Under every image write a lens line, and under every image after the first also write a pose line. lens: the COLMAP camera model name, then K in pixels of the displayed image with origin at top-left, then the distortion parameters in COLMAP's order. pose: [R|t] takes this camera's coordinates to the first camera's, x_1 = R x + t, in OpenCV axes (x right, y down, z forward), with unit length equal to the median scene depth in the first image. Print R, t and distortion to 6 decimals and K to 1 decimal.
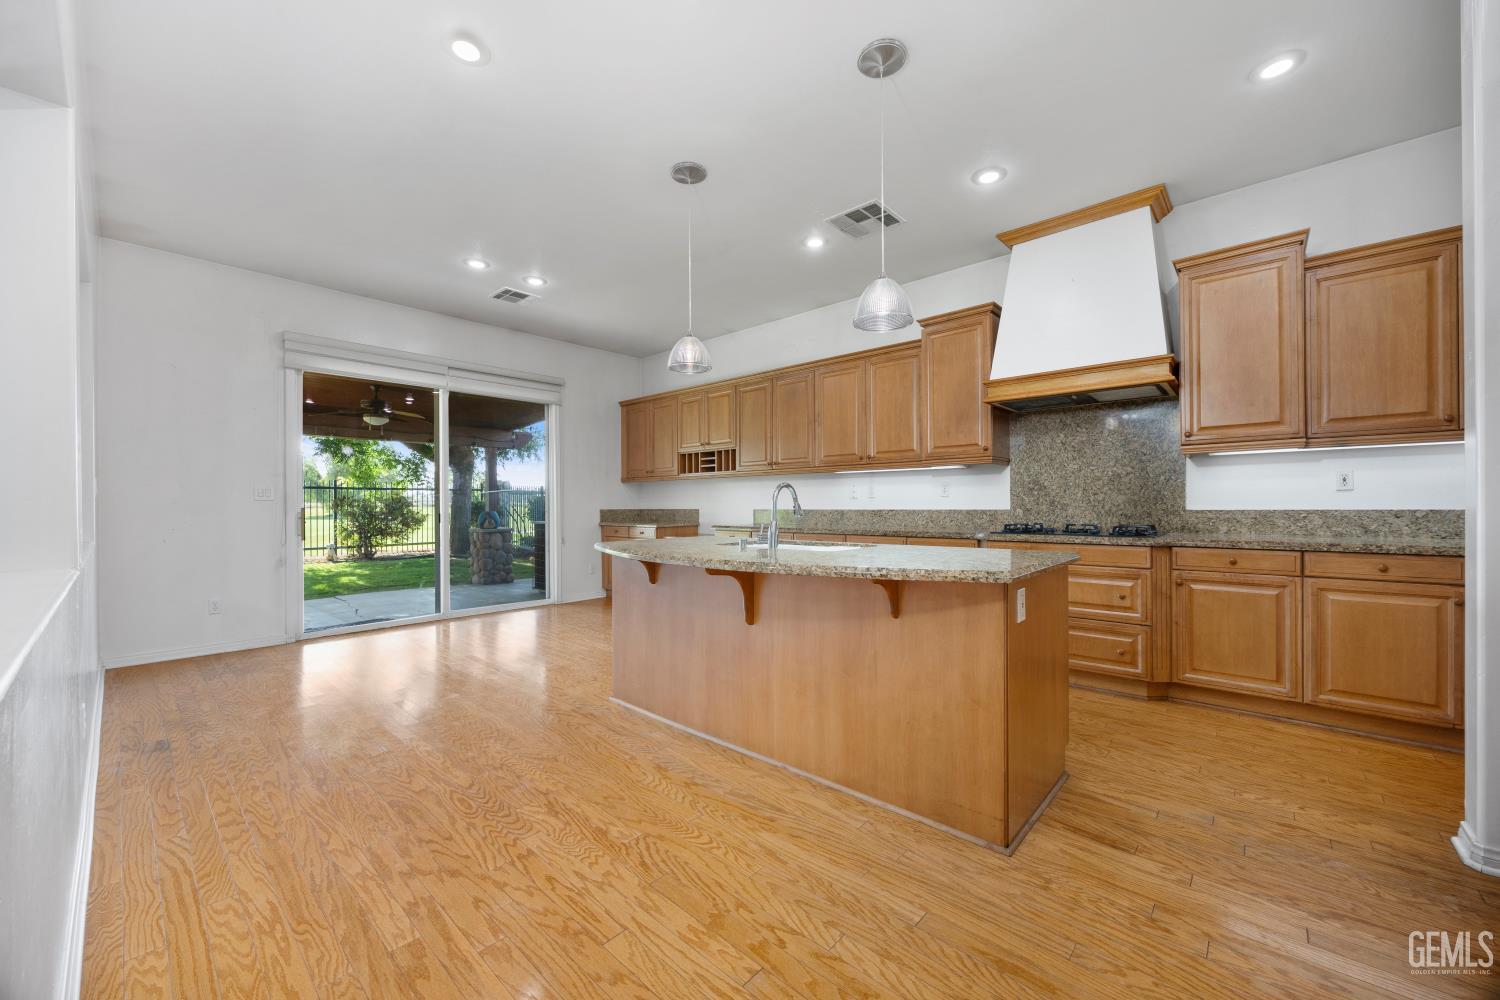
lens RADIAL K [[574.4, 0, 750.0], [0, 574.4, 500.0], [0, 0, 1]] dist [0.001256, 0.000130]
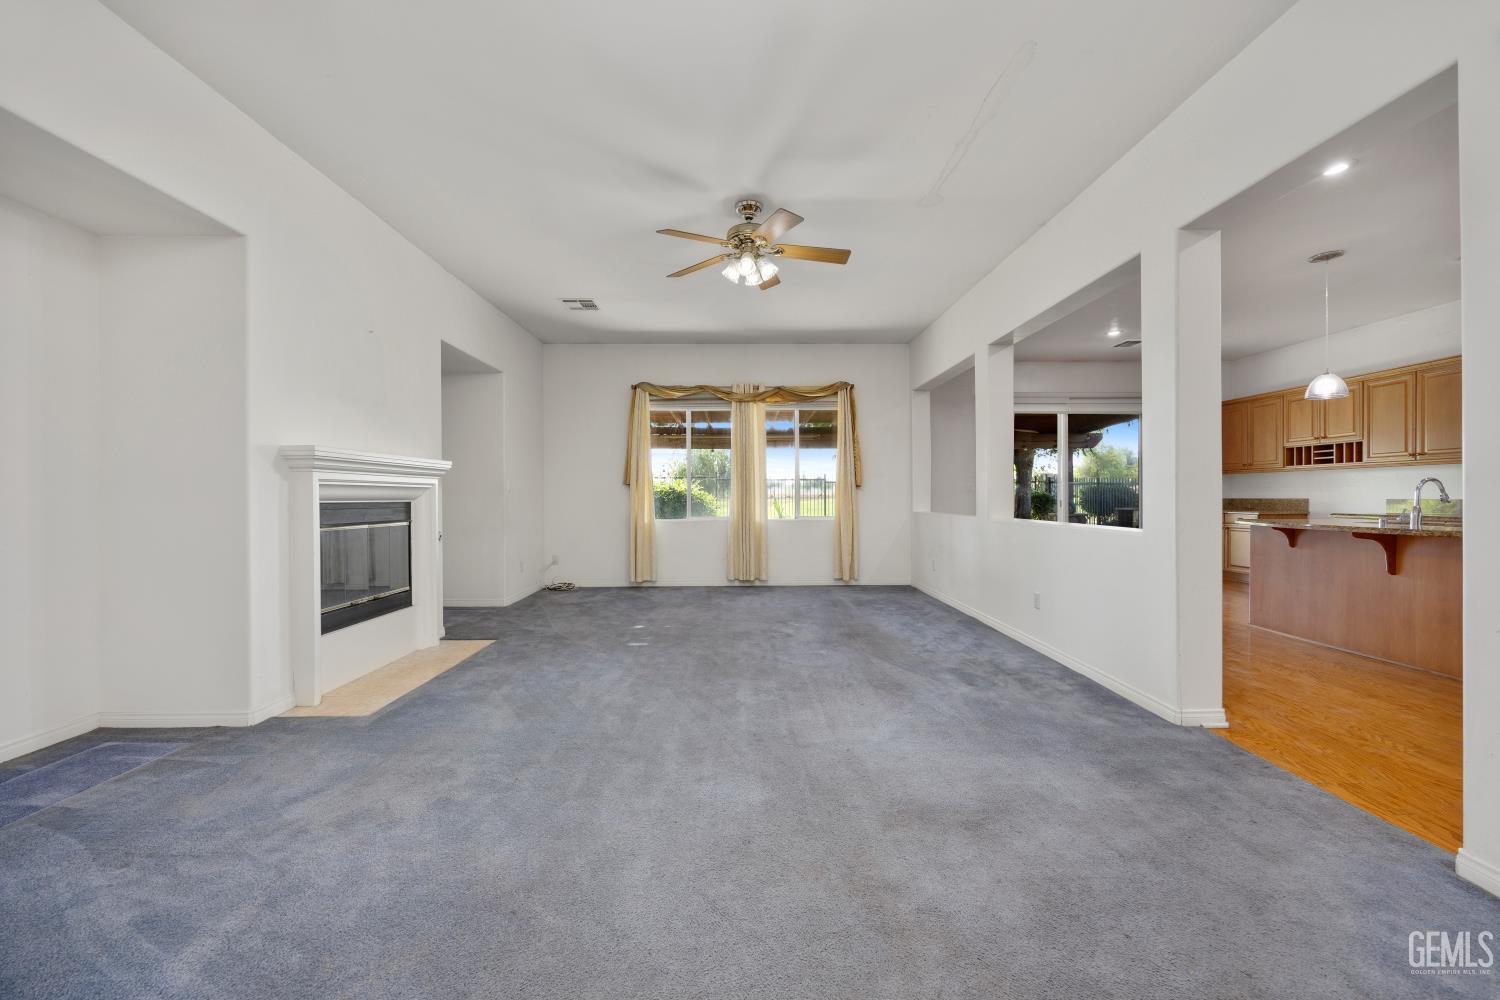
lens RADIAL K [[574.4, 0, 750.0], [0, 574.4, 500.0], [0, 0, 1]] dist [0.001256, 0.000130]
pose [[0.684176, 0.006445, -0.729289, -0.023082], [0.006769, 0.999862, 0.015187, -0.004880], [0.729286, -0.015327, 0.684037, -0.542447]]
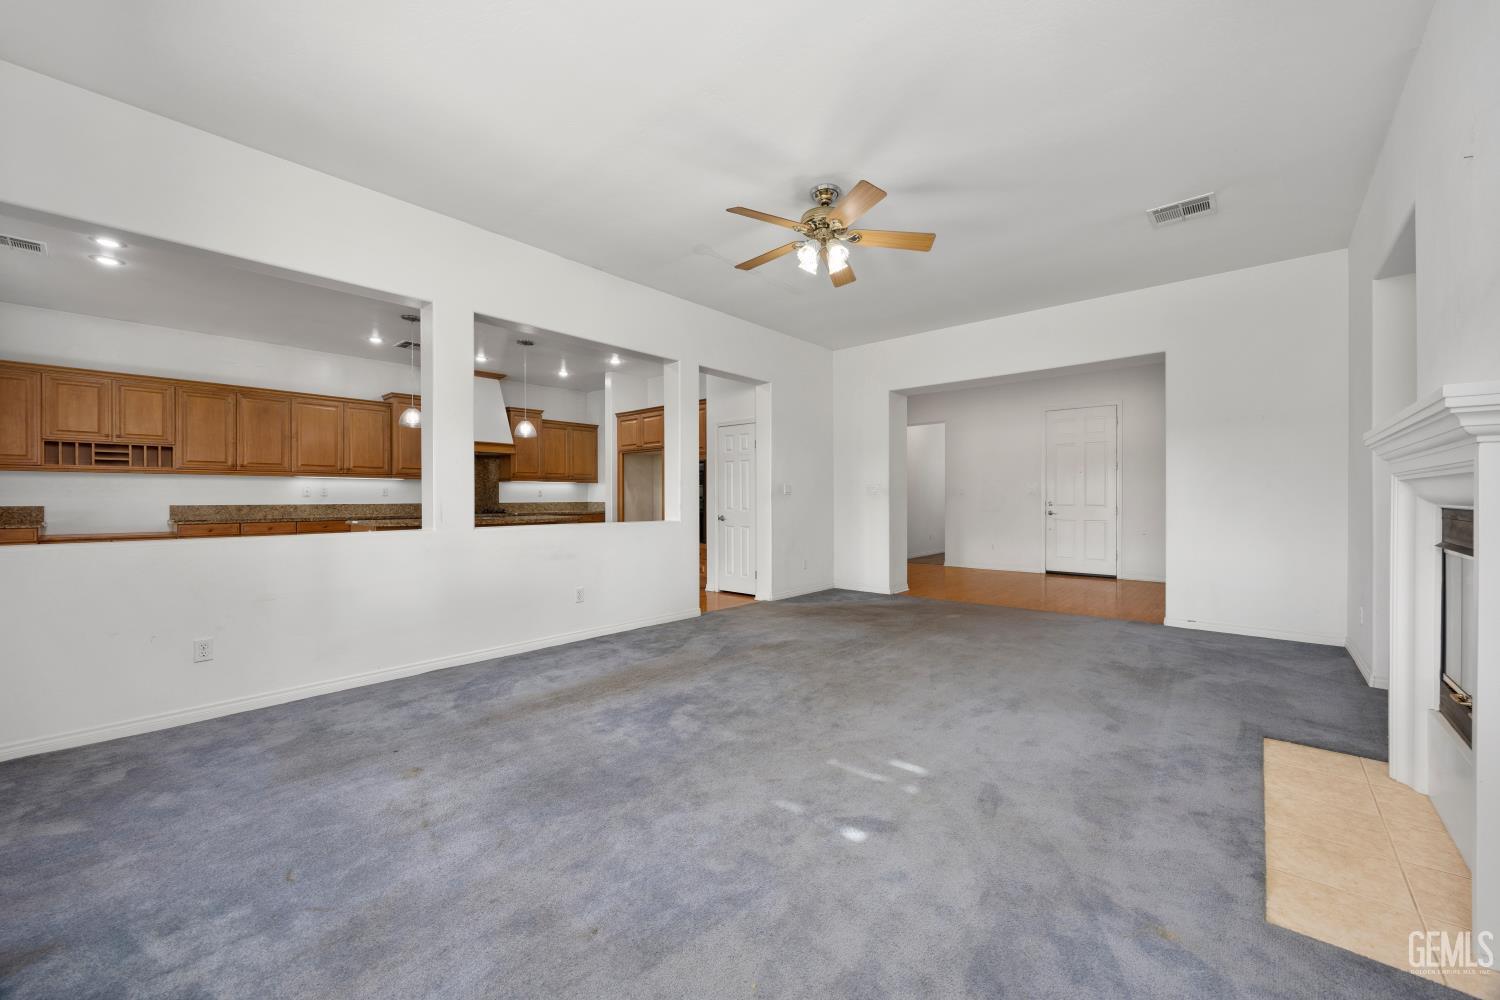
lens RADIAL K [[574.4, 0, 750.0], [0, 574.4, 500.0], [0, 0, 1]] dist [0.001256, 0.000130]
pose [[-0.020928, 0.003842, 0.999774, -1.069694], [-0.006899, 0.999968, -0.003987, 0.004252], [-0.999757, -0.006981, -0.020901, -0.011483]]
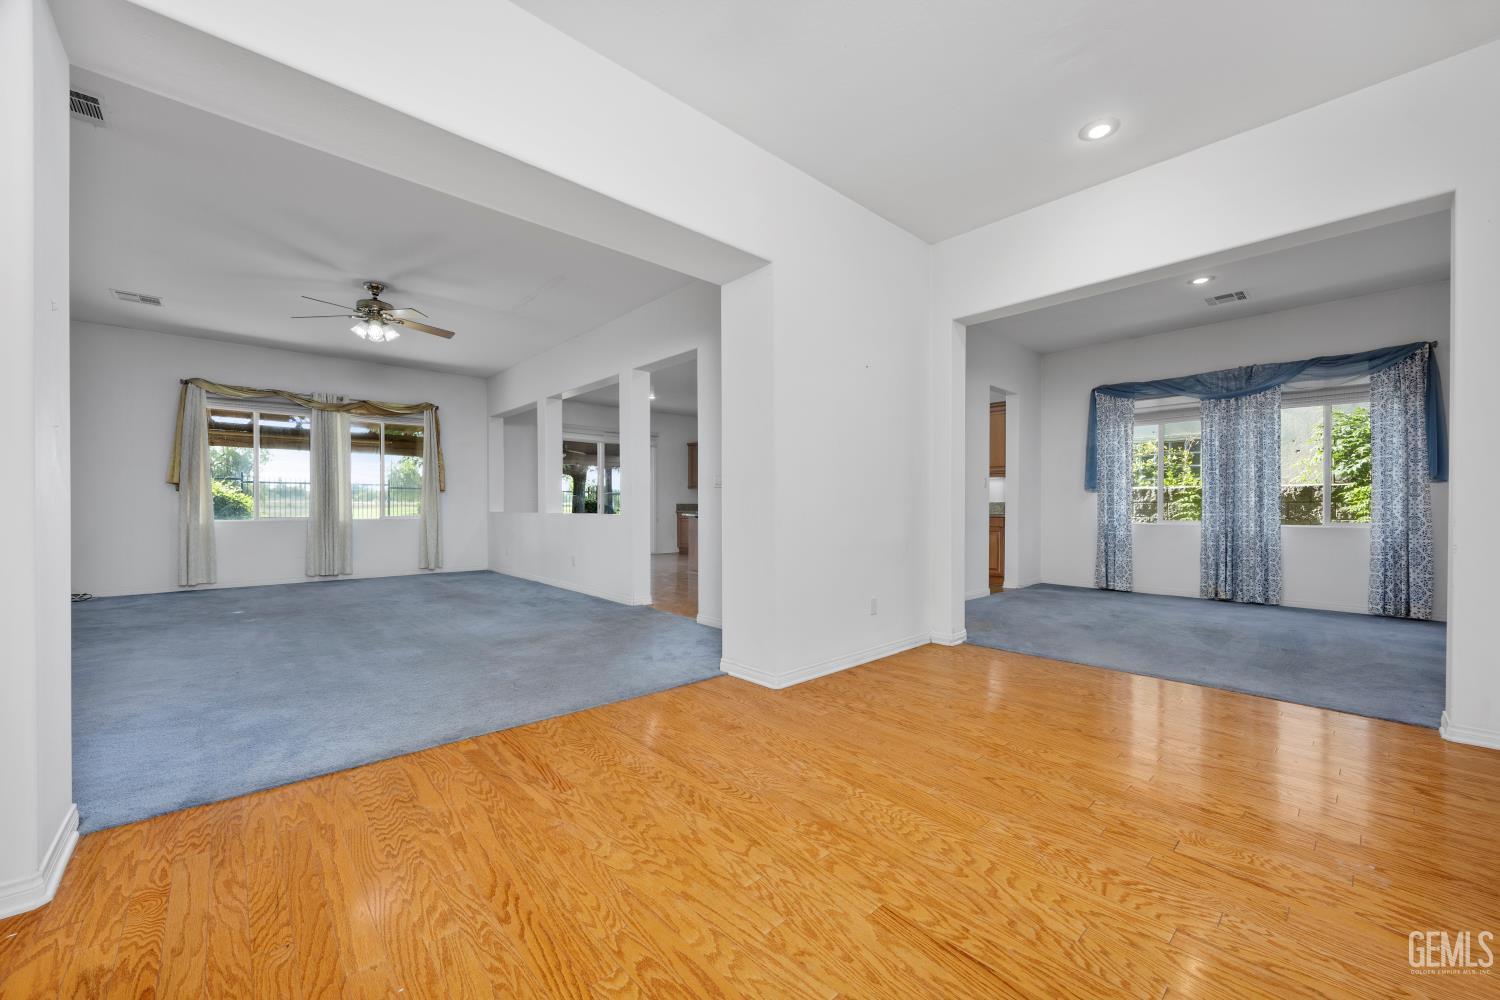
lens RADIAL K [[577.1, 0, 749.8], [0, 577.1, 509.5], [0, 0, 1]] dist [0.000334, 0.000024]
pose [[0.995283, 0.005706, -0.096850, 0.172188], [-0.004295, 0.999882, 0.014774, 0.008933], [0.096922, -0.014288, 0.995189, -0.934737]]
